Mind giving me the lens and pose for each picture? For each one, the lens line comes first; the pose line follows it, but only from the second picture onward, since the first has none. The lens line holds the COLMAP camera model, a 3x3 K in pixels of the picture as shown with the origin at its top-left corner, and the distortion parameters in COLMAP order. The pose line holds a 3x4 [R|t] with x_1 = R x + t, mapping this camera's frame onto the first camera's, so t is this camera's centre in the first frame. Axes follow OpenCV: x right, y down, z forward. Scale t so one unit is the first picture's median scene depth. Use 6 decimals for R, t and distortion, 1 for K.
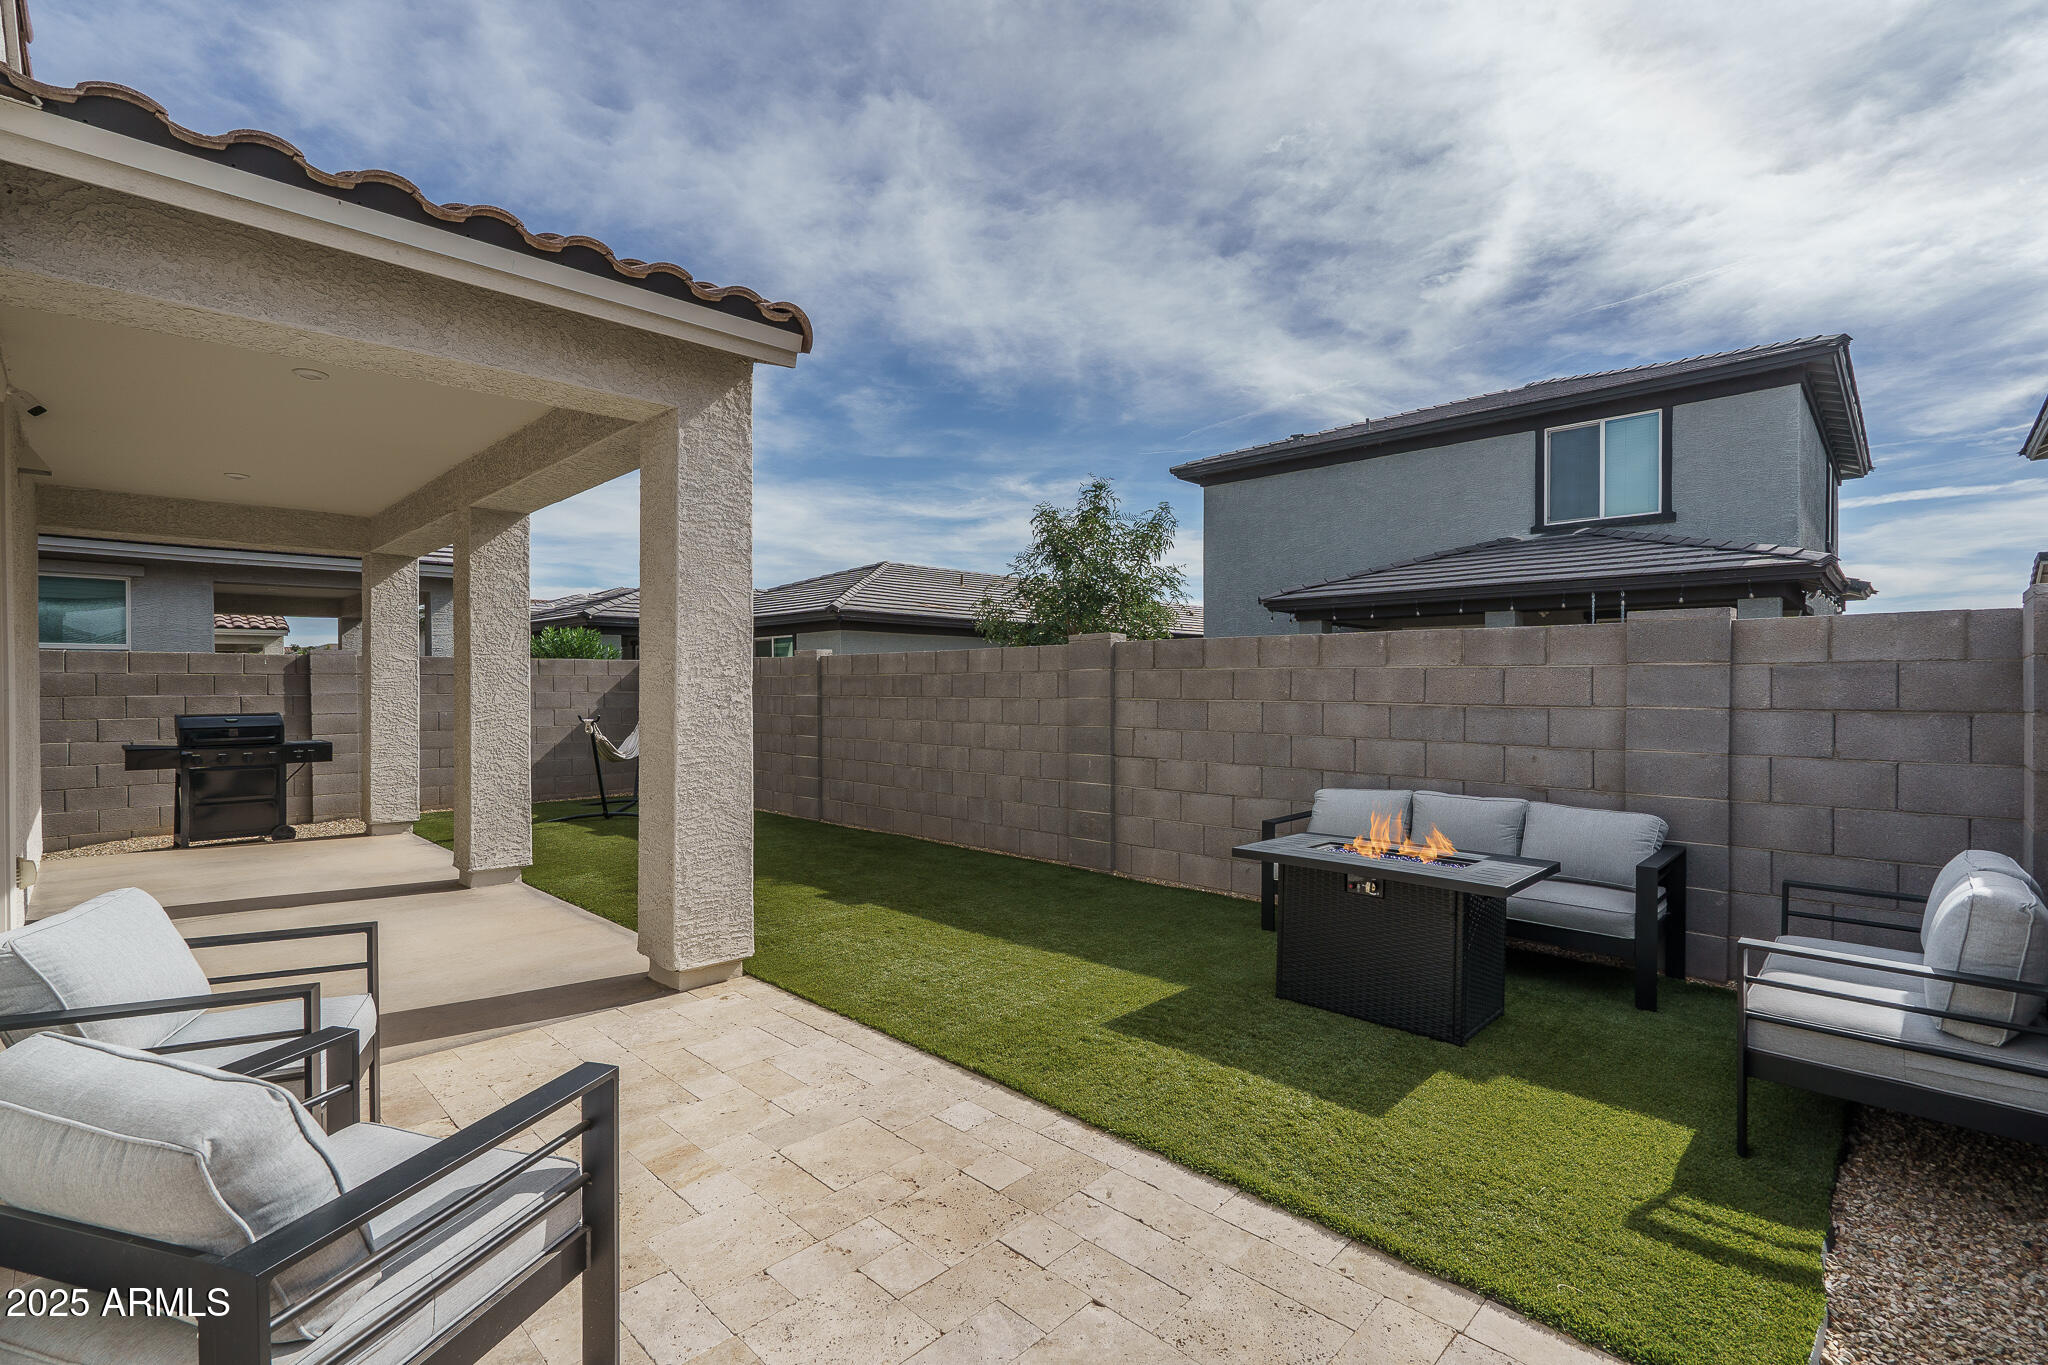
lens RADIAL K [[923.4, 0, 1023.0], [0, 923.4, 691.5], [0, 0, 1]] dist [-0.002202, 0.001148]
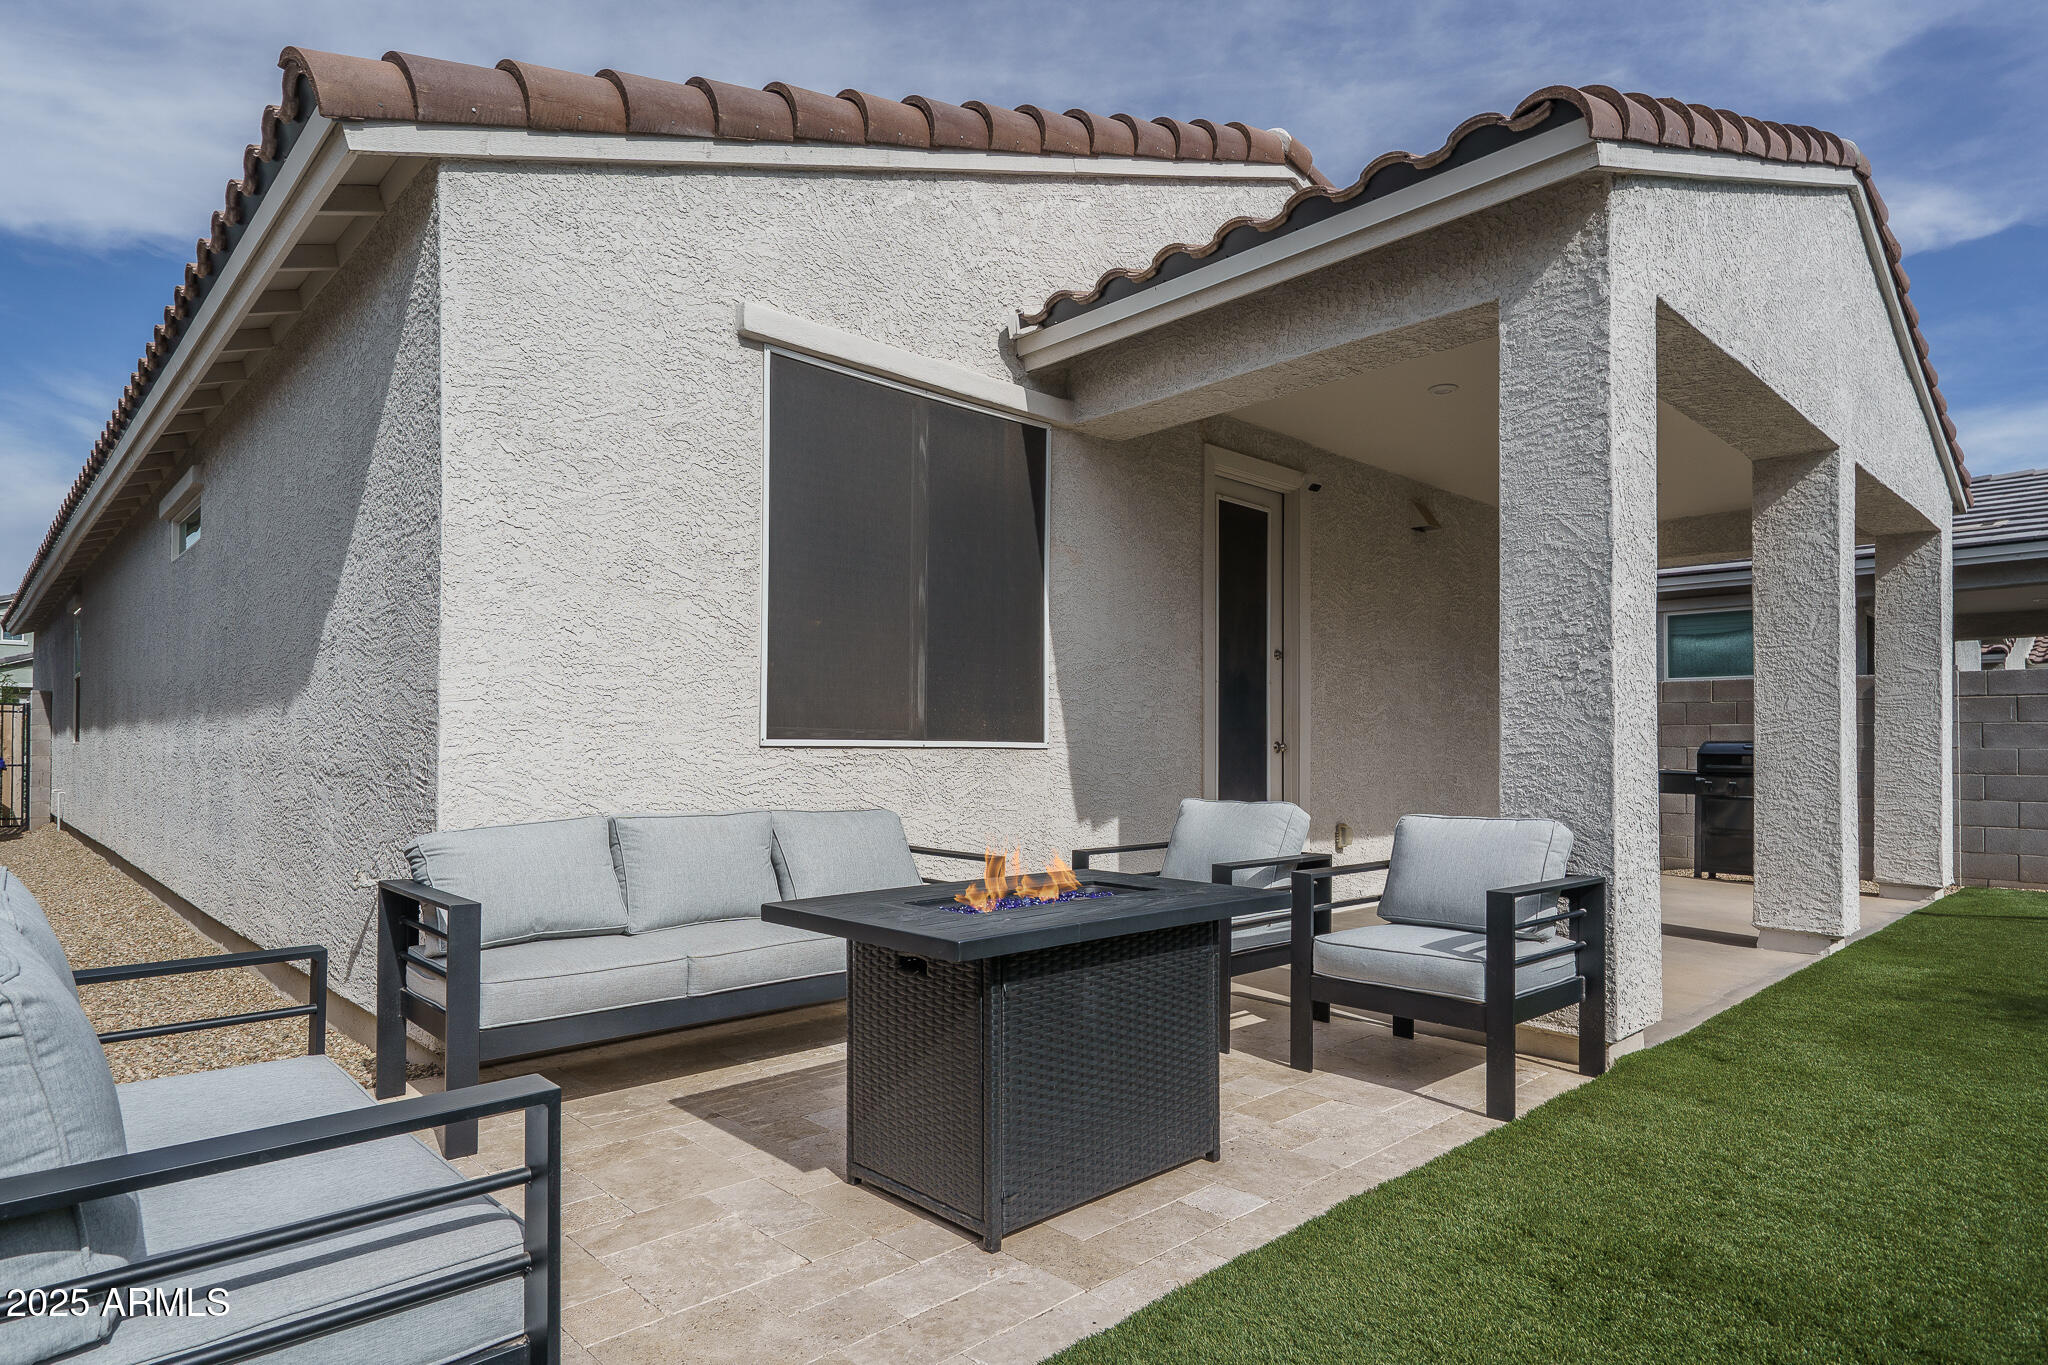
lens RADIAL K [[1135.7, 0, 1014.0], [0, 1135.7, 725.8], [0, 0, 1]] dist [0.002664, 0.001027]
pose [[-0.036576, -0.015377, -0.999213, 0.319155], [-0.015069, 0.999776, -0.014834, 0.040610], [0.999217, 0.014515, -0.036799, 0.332622]]
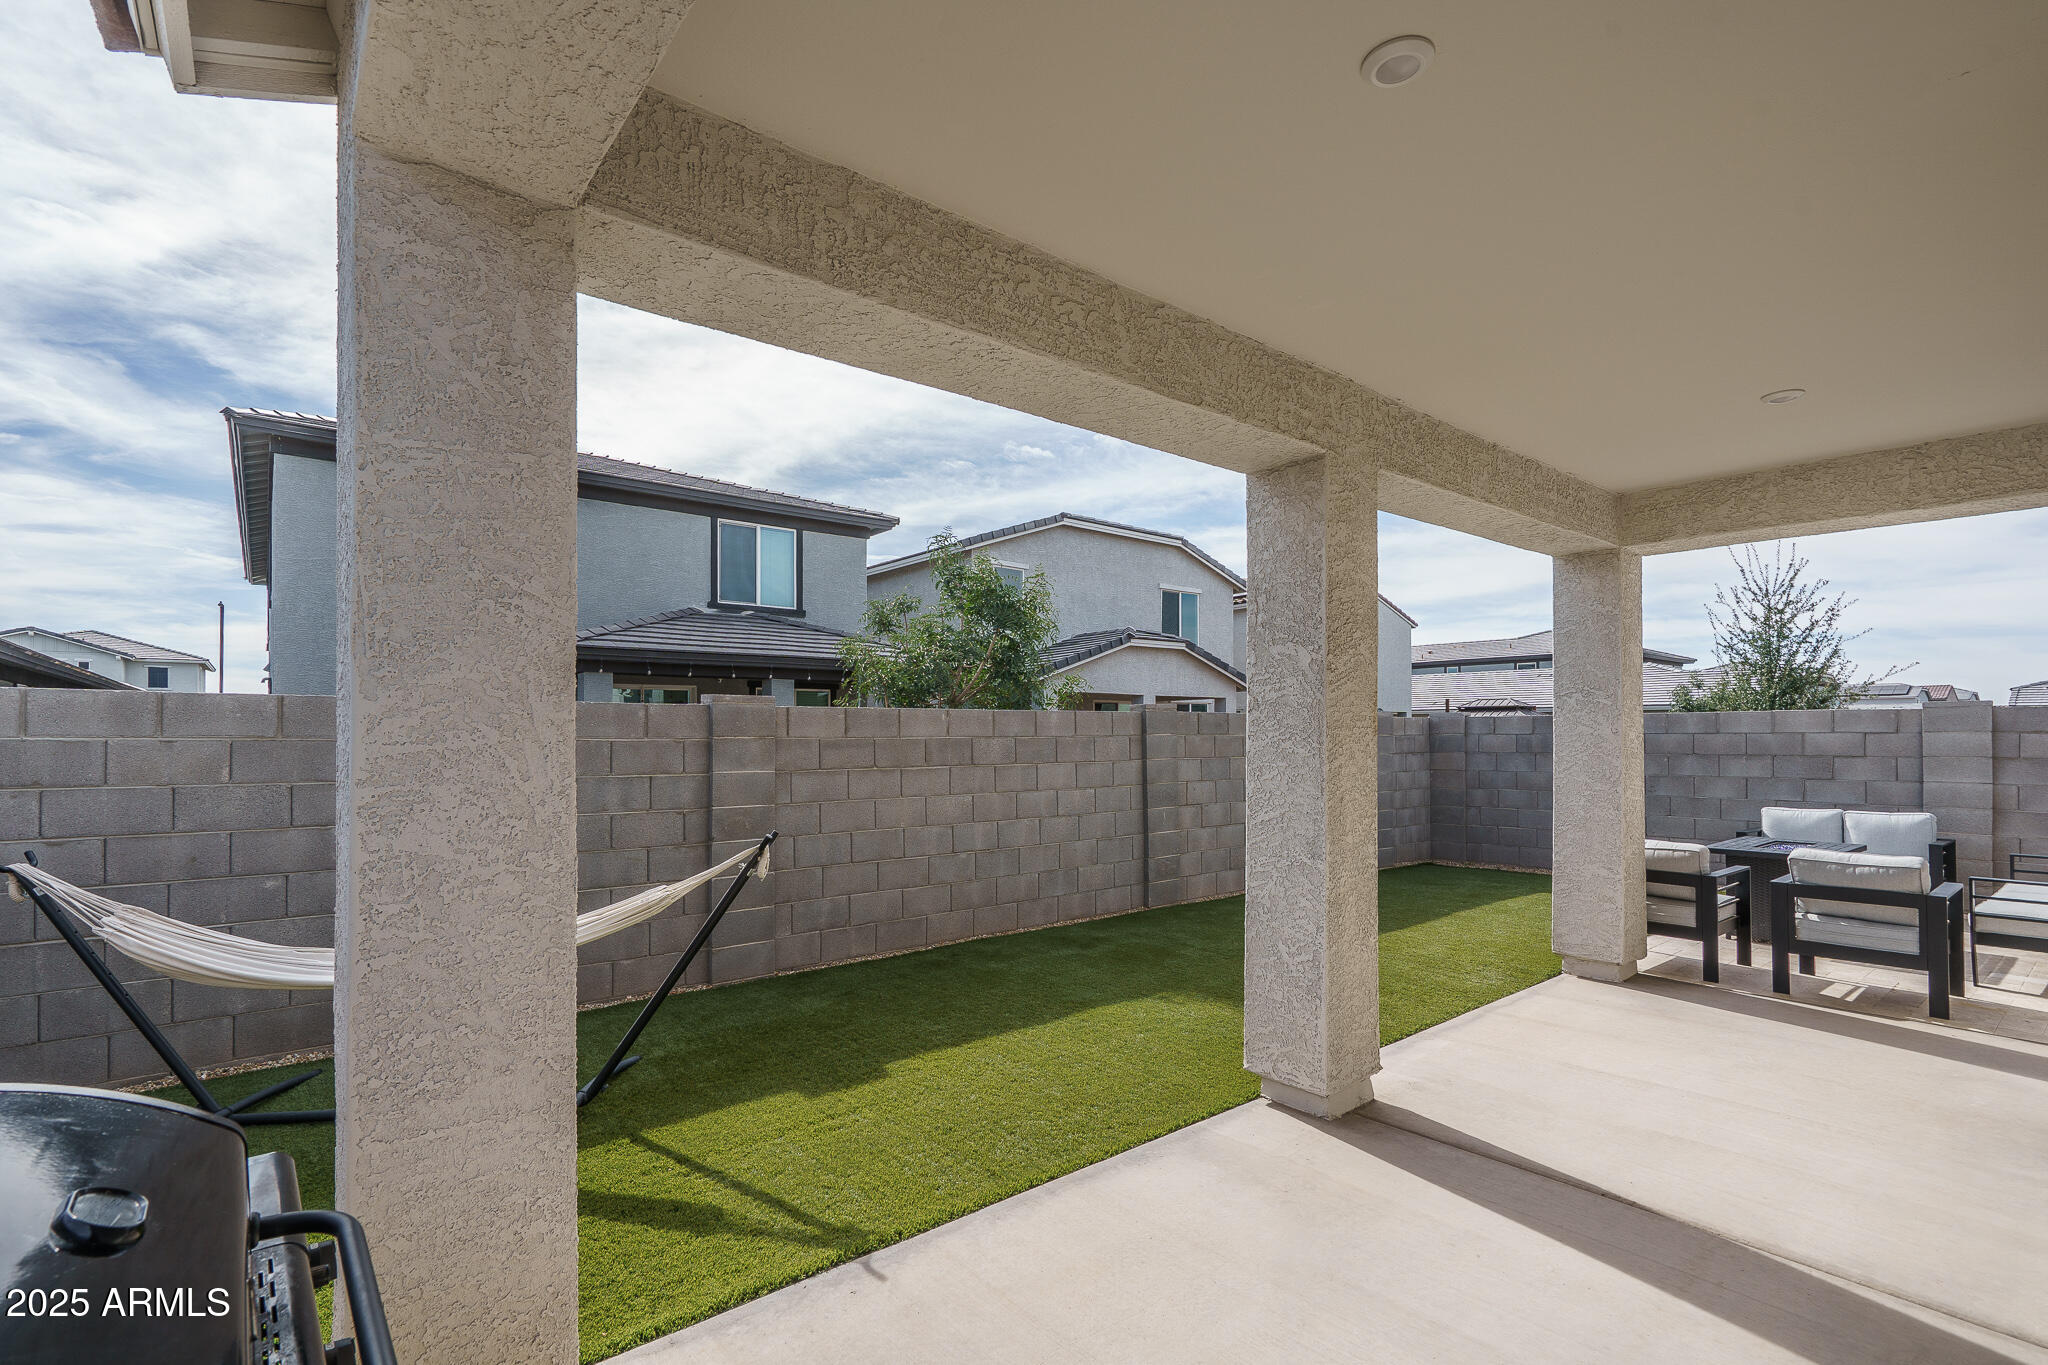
lens RADIAL K [[930.3, 0, 1014.8], [0, 930.3, 729.8], [0, 0, 1]] dist [-0.001302, 0.001309]
pose [[0.117136, 0.005406, 0.993101, -1.013604], [0.010428, 0.999923, -0.006673, -0.021230], [-0.993061, 0.011137, 0.117070, 0.956153]]
